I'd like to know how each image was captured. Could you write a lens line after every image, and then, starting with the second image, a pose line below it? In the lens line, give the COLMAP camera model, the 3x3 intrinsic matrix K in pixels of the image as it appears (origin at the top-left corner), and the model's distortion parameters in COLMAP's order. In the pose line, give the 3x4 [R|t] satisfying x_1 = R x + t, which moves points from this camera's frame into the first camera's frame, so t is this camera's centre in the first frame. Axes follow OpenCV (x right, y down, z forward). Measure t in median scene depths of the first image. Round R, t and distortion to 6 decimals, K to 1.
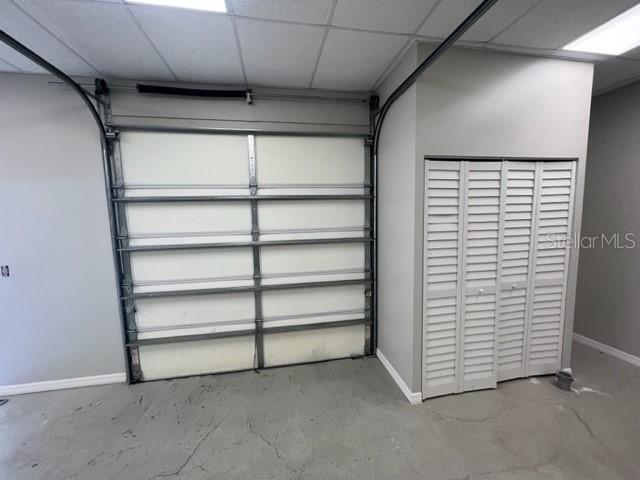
lens RADIAL K [[255.8, 0, 322.9], [0, 255.8, 239.1], [0, 0, 1]] dist [-0.003299, 0.000634]
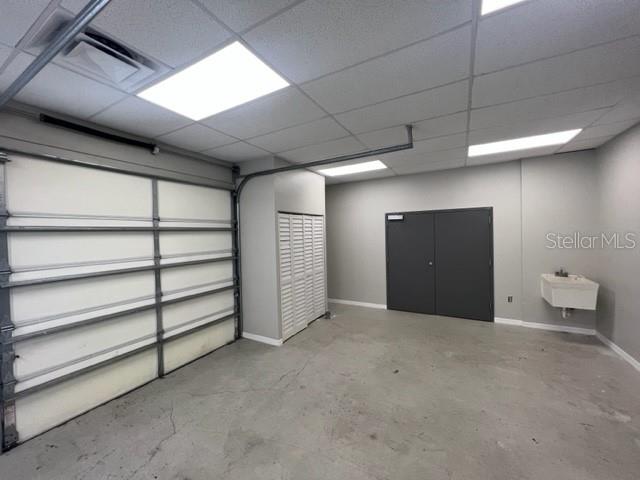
lens RADIAL K [[255.8, 0, 320.0], [0, 255.8, 239.0], [0, 0, 1]] dist [-0.003299, 0.000634]
pose [[0.627820, -0.010845, 0.778283, -0.750197], [0.091245, 0.994034, -0.059753, 0.030781], [-0.772992, 0.108528, 0.625064, -0.365895]]
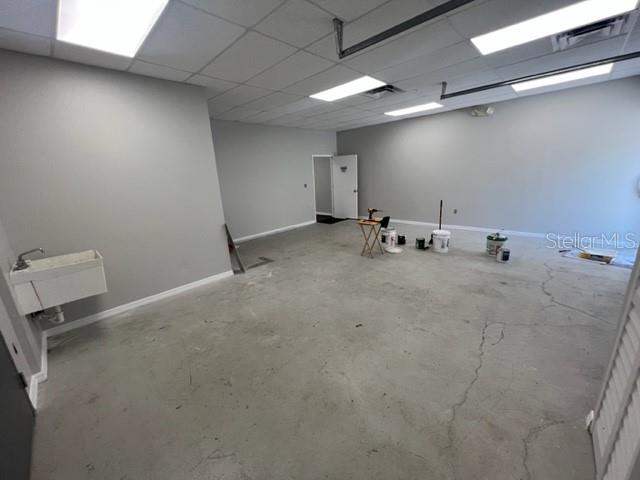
lens RADIAL K [[255.8, 0, 319.7], [0, 255.8, 241.1], [0, 0, 1]] dist [-0.003299, 0.000634]
pose [[-0.800157, 0.216625, -0.559305, 1.136912], [0.007267, 0.935934, 0.352101, -0.103057], [0.599747, 0.277672, -0.750468, 0.832416]]
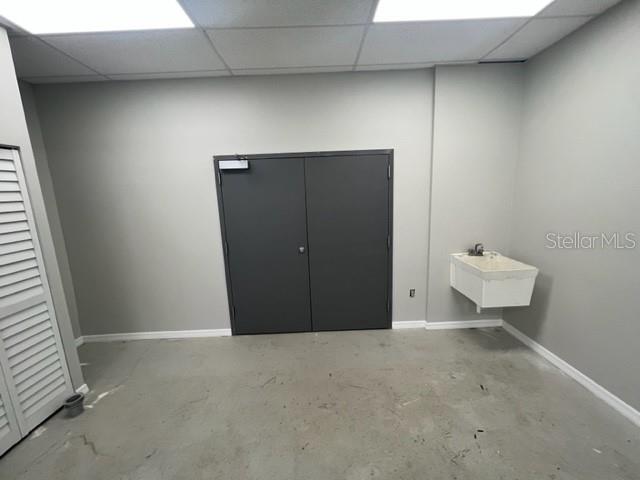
lens RADIAL K [[255.8, 0, 320.9], [0, 255.8, 238.0], [0, 0, 1]] dist [-0.003299, 0.000634]
pose [[0.153792, -0.153608, 0.976091, 0.292428], [0.135648, 0.981772, 0.133130, -0.010393], [-0.978748, 0.111931, 0.171825, -0.038704]]
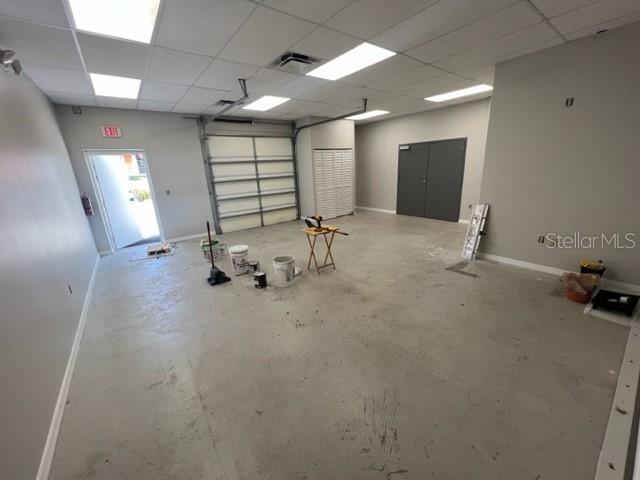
lens RADIAL K [[255.8, 0, 319.9], [0, 255.8, 237.7], [0, 0, 1]] dist [-0.003299, 0.000634]
pose [[0.884024, -0.145609, 0.444185, -1.023601], [0.074410, 0.981964, 0.173807, 0.221632], [-0.461482, -0.120598, 0.878915, -1.842417]]
